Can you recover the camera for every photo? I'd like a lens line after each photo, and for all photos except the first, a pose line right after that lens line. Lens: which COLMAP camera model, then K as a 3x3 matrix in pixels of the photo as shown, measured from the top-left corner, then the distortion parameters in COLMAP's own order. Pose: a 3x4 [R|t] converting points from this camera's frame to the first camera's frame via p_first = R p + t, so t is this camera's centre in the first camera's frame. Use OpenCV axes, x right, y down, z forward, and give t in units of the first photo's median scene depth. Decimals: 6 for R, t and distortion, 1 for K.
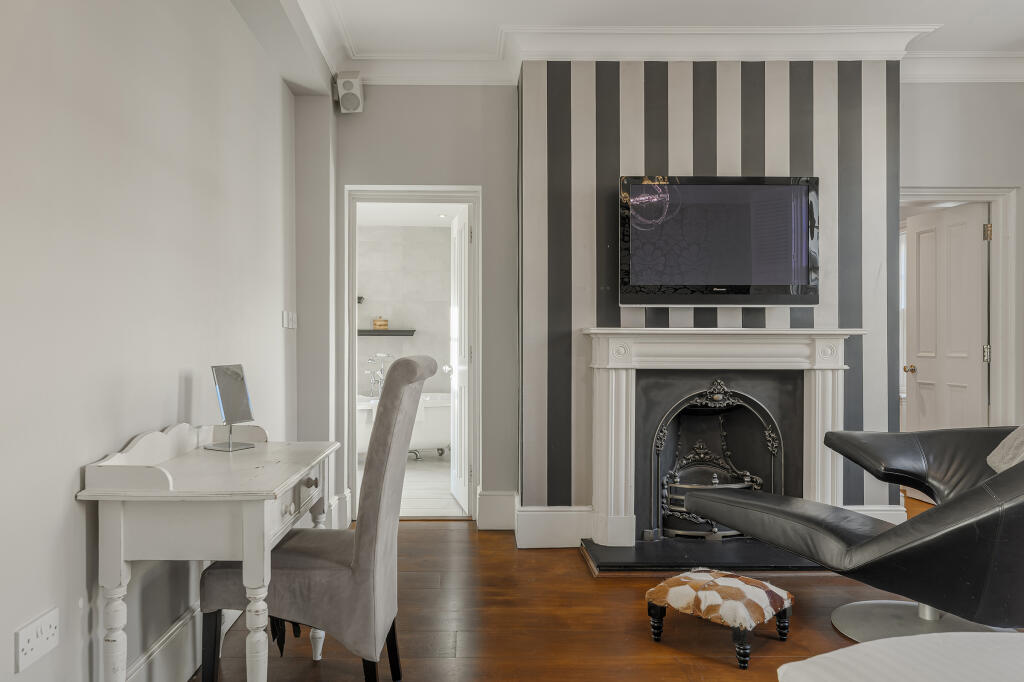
lens RADIAL K [[752.9, 0, 512.0], [0, 752.9, 341.0], [0, 0, 1]] dist [0.003187, 0.002165]
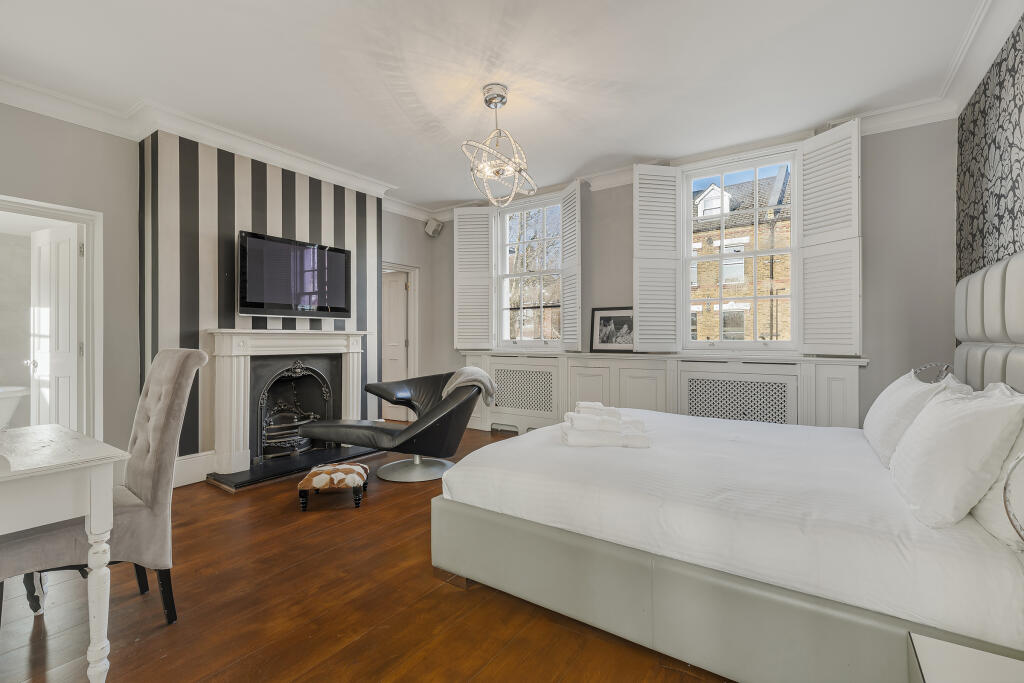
lens RADIAL K [[503.1, 0, 512.0], [0, 503.1, 341.5], [0, 0, 1]] dist [-0.000842, -0.000063]
pose [[0.537137, -0.007536, 0.843461, -0.423723], [0.003684, 0.999972, 0.006588, 0.003055], [-0.843487, -0.000431, 0.537150, -0.016970]]
